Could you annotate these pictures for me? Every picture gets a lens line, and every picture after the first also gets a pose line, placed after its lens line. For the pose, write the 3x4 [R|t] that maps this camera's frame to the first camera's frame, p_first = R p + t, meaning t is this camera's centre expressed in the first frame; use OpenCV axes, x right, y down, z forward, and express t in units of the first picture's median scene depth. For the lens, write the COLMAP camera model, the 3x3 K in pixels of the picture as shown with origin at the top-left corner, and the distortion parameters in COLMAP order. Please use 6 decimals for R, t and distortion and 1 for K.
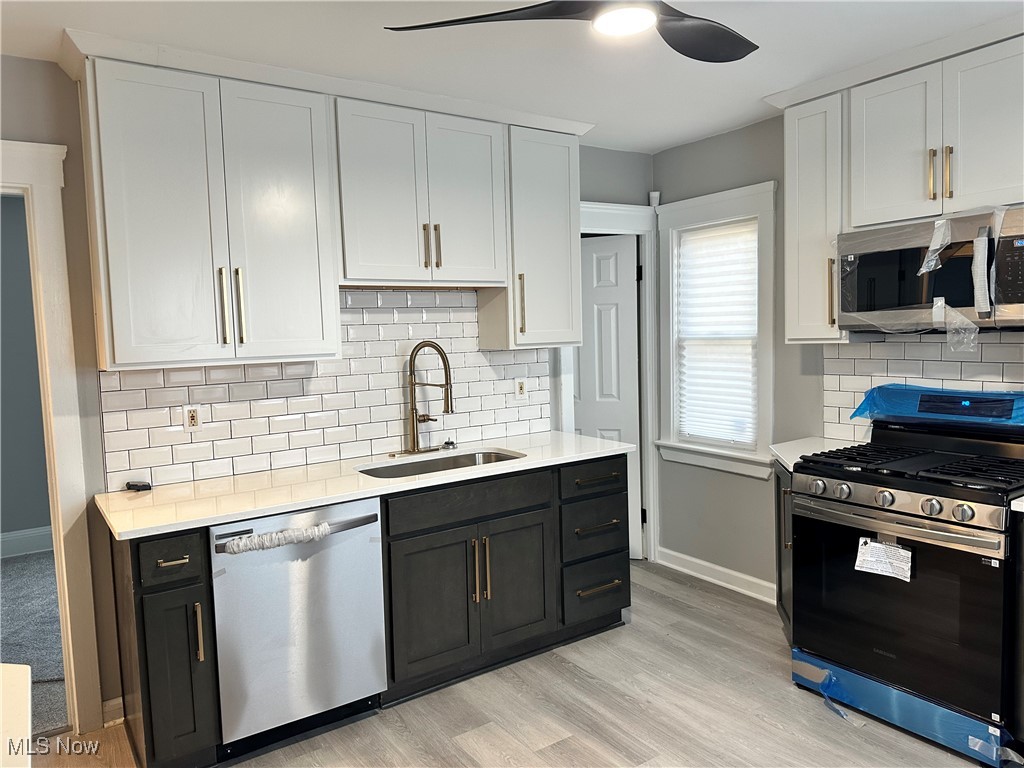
lens RADIAL K [[721.7, 0, 514.4], [0, 721.7, 378.4], [0, 0, 1]] dist [0.146511, -0.190626]
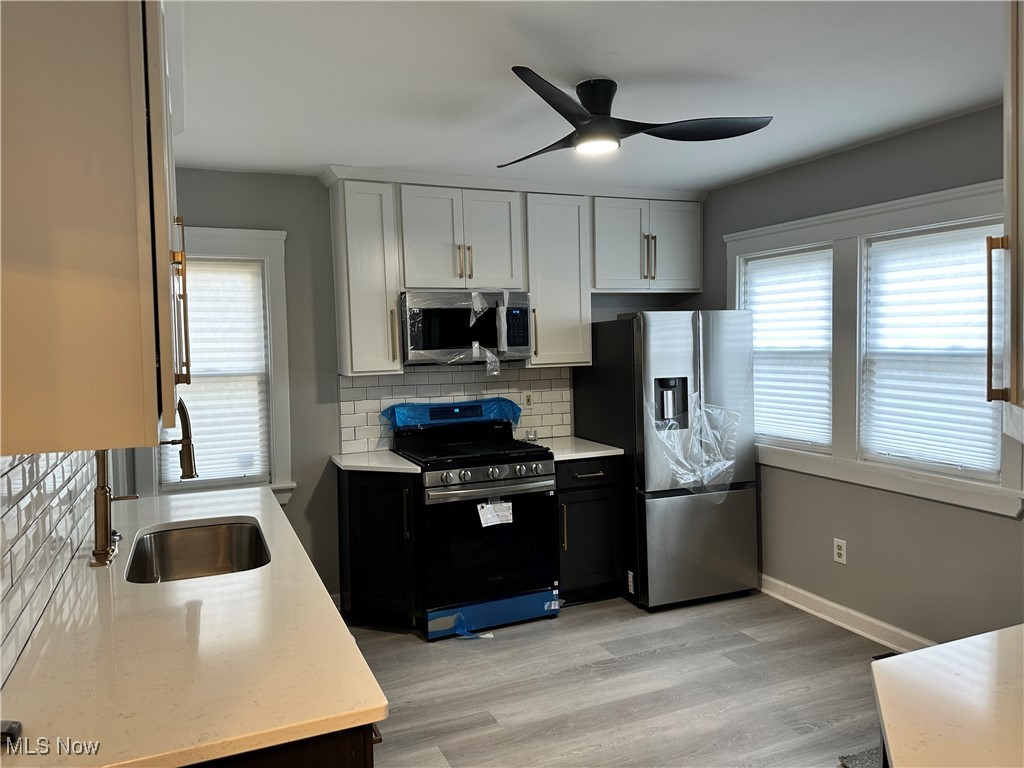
lens RADIAL K [[721.7, 0, 514.4], [0, 721.7, 378.4], [0, 0, 1]] dist [0.146511, -0.190626]
pose [[0.182349, -0.021739, 0.982993, -0.739121], [0.085132, 0.996350, 0.006242, -0.028035], [-0.979541, 0.082546, 0.183535, 0.527655]]
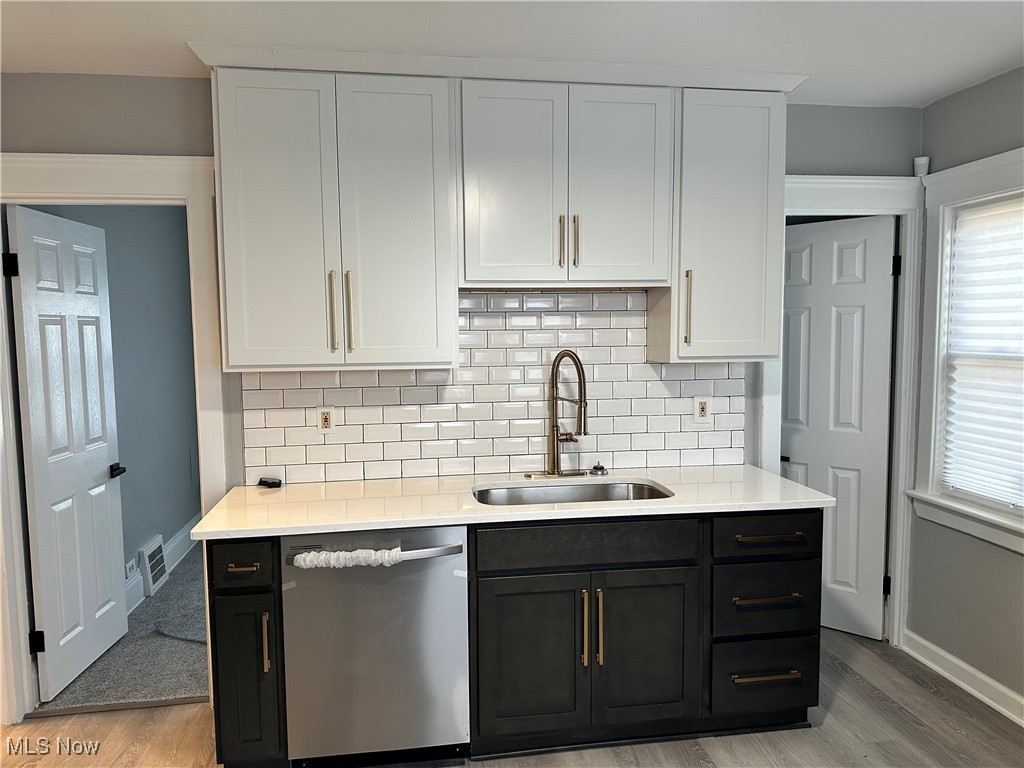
lens RADIAL K [[710.3, 0, 512.0], [0, 710.3, 384.0], [0, 0, 1]] dist [0.122659, -0.178173]
pose [[0.899087, 0.054417, -0.434374, 0.194519], [-0.048433, 0.998517, 0.024844, -0.029096], [0.435082, -0.001299, 0.900390, 0.199145]]
